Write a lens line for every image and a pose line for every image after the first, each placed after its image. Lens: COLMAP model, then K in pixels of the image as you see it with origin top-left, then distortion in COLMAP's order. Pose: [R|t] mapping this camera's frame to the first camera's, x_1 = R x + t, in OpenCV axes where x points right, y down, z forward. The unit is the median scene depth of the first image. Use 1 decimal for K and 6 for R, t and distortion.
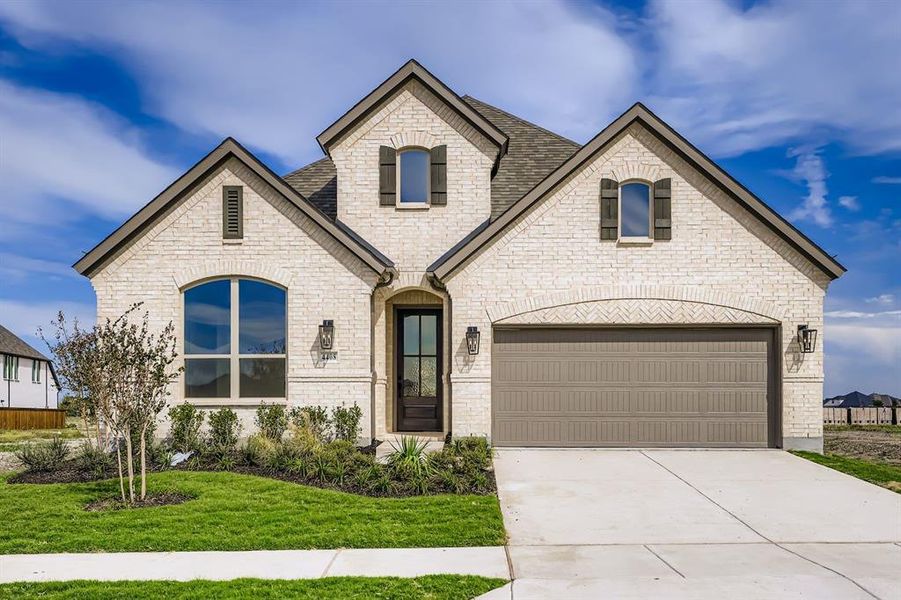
lens RADIAL K [[1153.4, 0, 450.5], [0, 1153.4, 300.0], [0, 0, 1]] dist [-0.000700, -0.020232]
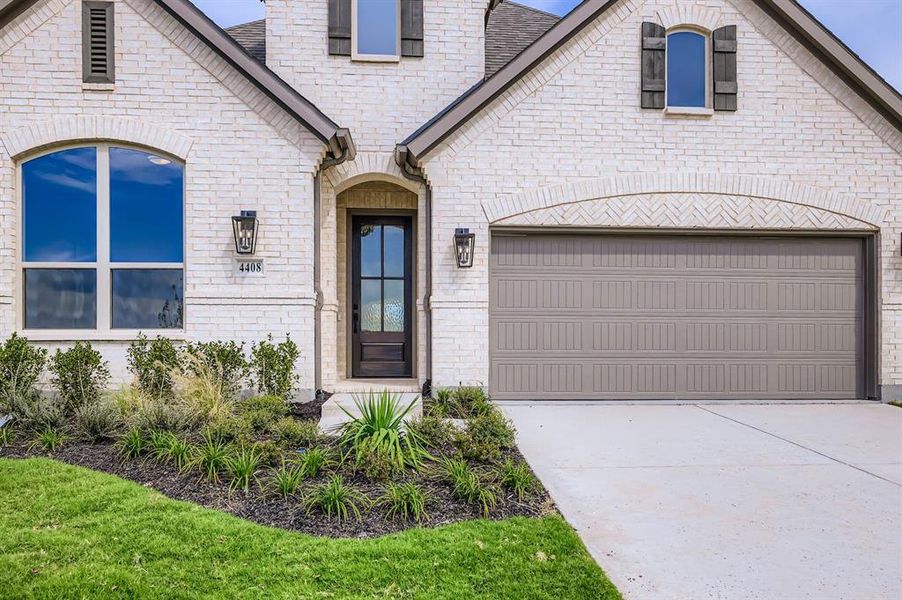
lens RADIAL K [[1154.7, 0, 451.0], [0, 1154.7, 300.0], [0, 0, 1]] dist [-0.000700, -0.020232]
pose [[0.999143, 0.000834, 0.041376, -0.016273], [-0.002900, 0.998750, 0.049901, 0.031438], [-0.041283, -0.049978, 0.997897, 0.304126]]
